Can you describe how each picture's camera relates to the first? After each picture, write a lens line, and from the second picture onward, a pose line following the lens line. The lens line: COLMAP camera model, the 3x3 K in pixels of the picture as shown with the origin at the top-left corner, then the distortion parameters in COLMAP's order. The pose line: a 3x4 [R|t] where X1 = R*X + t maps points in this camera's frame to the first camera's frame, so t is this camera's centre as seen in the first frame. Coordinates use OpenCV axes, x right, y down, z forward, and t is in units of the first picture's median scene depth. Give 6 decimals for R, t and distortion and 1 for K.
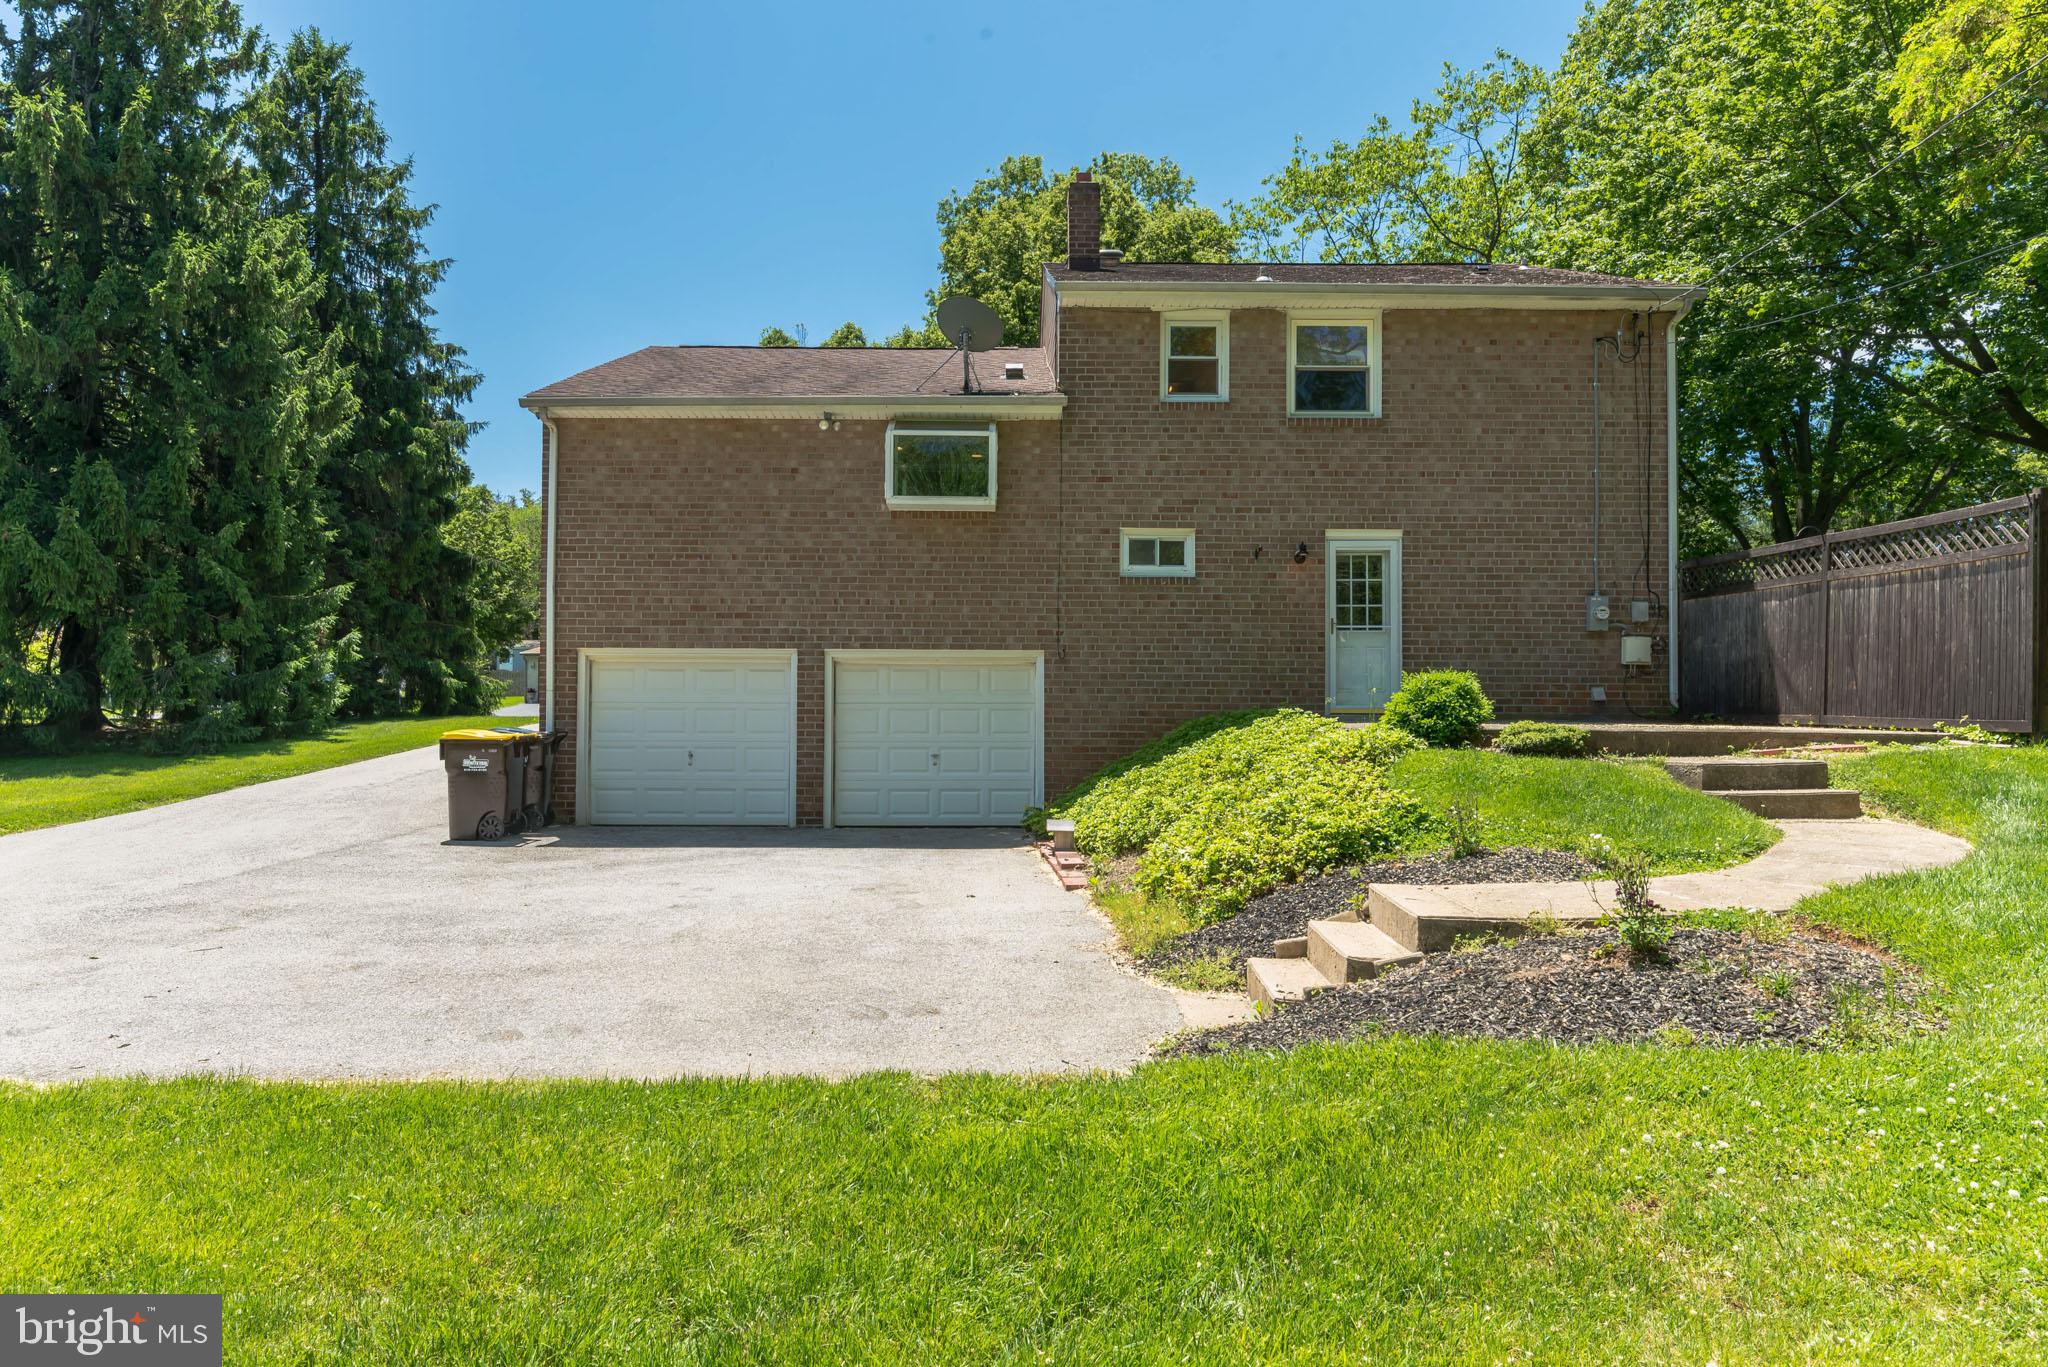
lens RADIAL K [[1253.7, 0, 1024.0], [0, 1253.7, 686.6], [0, 0, 1]] dist [-0.002226, -0.000248]
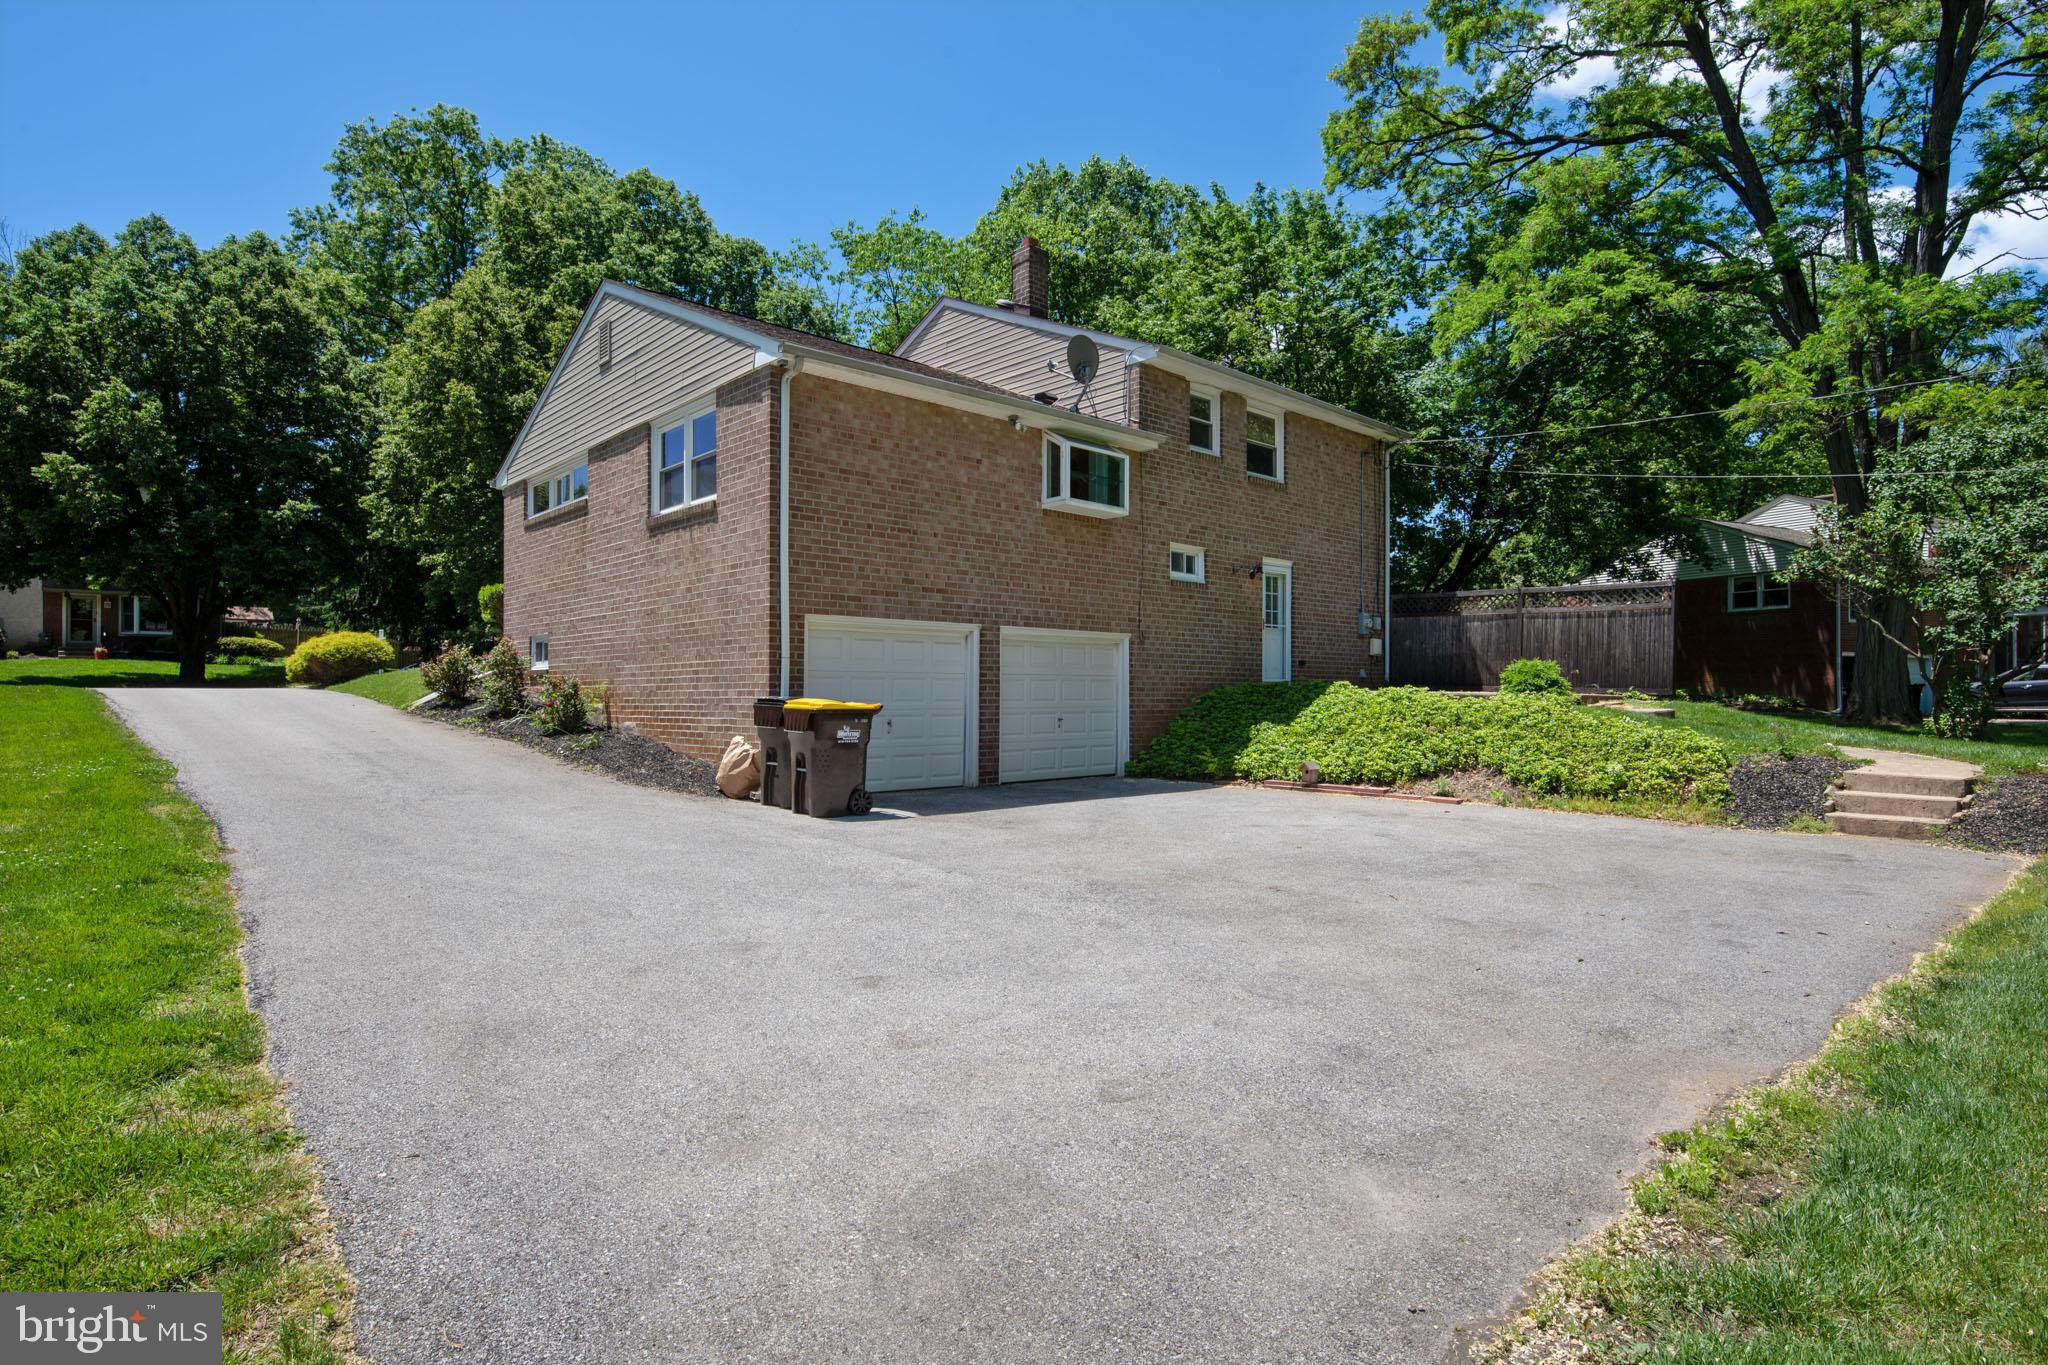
lens RADIAL K [[1074.6, 0, 1024.5], [0, 1074.6, 688.5], [0, 0, 1]] dist [-0.004871, -0.000704]
pose [[0.730074, 0.001314, 0.683367, -0.797016], [-0.016992, 0.999724, 0.016231, 0.010105], [-0.683157, -0.023462, 0.729894, 0.283374]]
